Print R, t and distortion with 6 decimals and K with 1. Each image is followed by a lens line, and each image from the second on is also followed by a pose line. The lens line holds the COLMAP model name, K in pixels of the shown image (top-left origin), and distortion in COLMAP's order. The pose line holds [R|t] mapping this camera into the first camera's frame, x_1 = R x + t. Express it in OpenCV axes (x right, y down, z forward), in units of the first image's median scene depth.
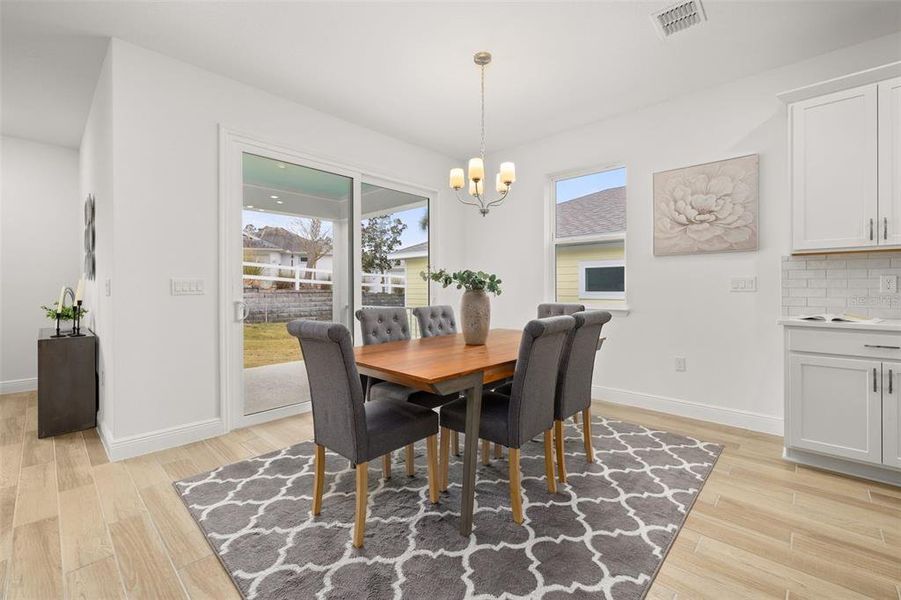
lens RADIAL K [[380.9, 0, 441.7], [0, 380.9, 287.8], [0, 0, 1]] dist [-0.013887, 0.003647]
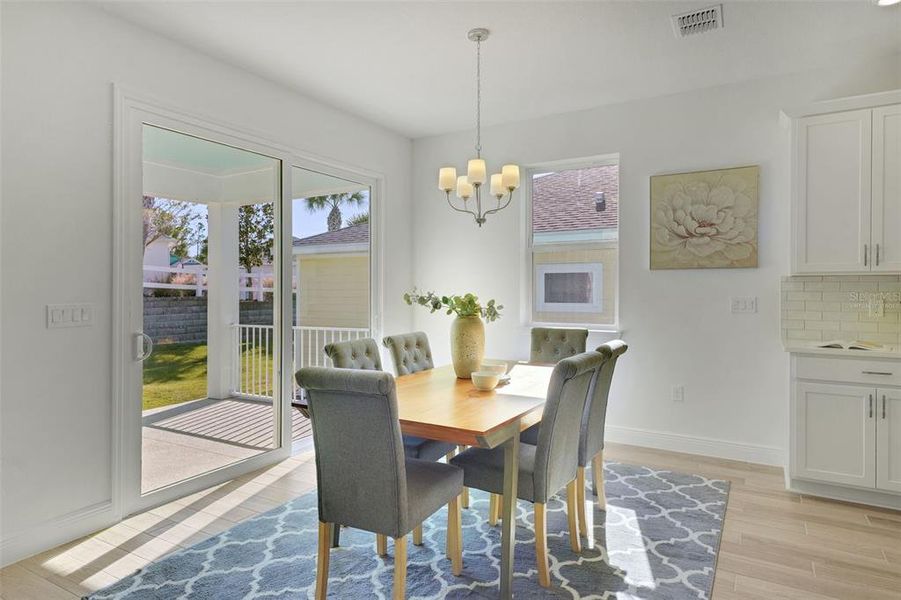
lens RADIAL K [[523.0, 0, 449.0], [0, 523.0, 293.5], [0, 0, 1]] dist [0.007279, -0.003546]
pose [[0.975121, -0.001319, 0.221670, -0.191049], [0.000246, 0.999988, 0.004870, -0.044867], [-0.221674, -0.004695, 0.975110, -0.089415]]
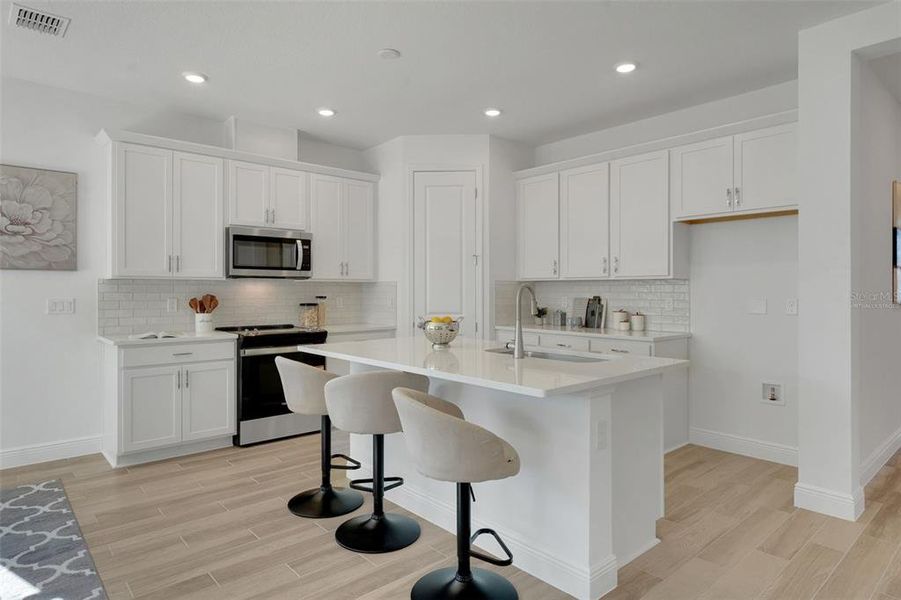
lens RADIAL K [[523.0, 0, 443.0], [0, 523.0, 288.3], [0, 0, 1]] dist [0.007279, -0.003546]
pose [[0.080088, 0.006039, 0.996770, -0.440702], [0.001134, 0.999980, -0.006149, -0.046092], [-0.996787, 0.001622, 0.080079, -0.057163]]
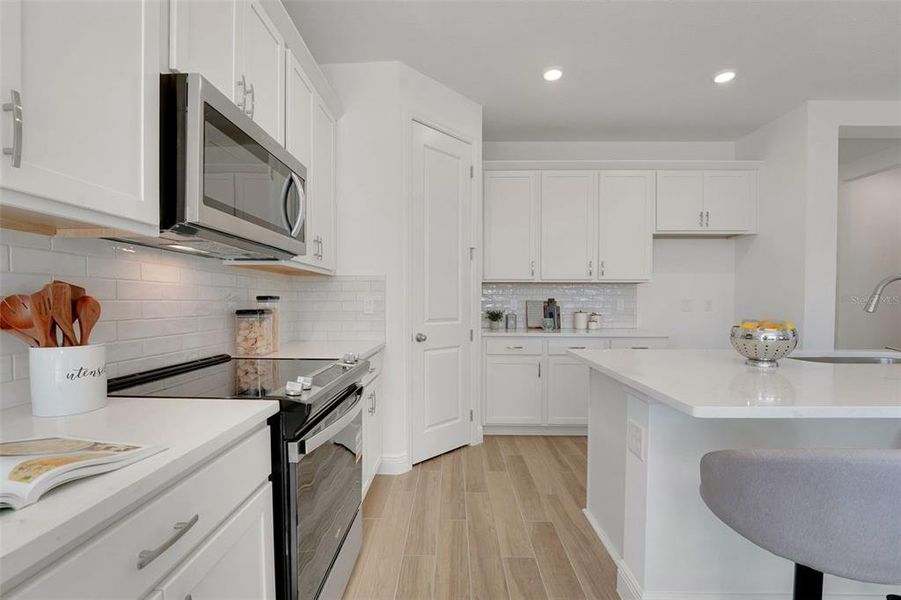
lens RADIAL K [[383.5, 0, 447.5], [0, 383.5, 306.6], [0, 0, 1]] dist [-0.013025, -0.000187]
pose [[-0.683276, -0.009432, 0.730099, 0.566963], [0.000025, 0.999916, 0.012941, -0.020016], [-0.730160, 0.008860, -0.683218, 0.730884]]
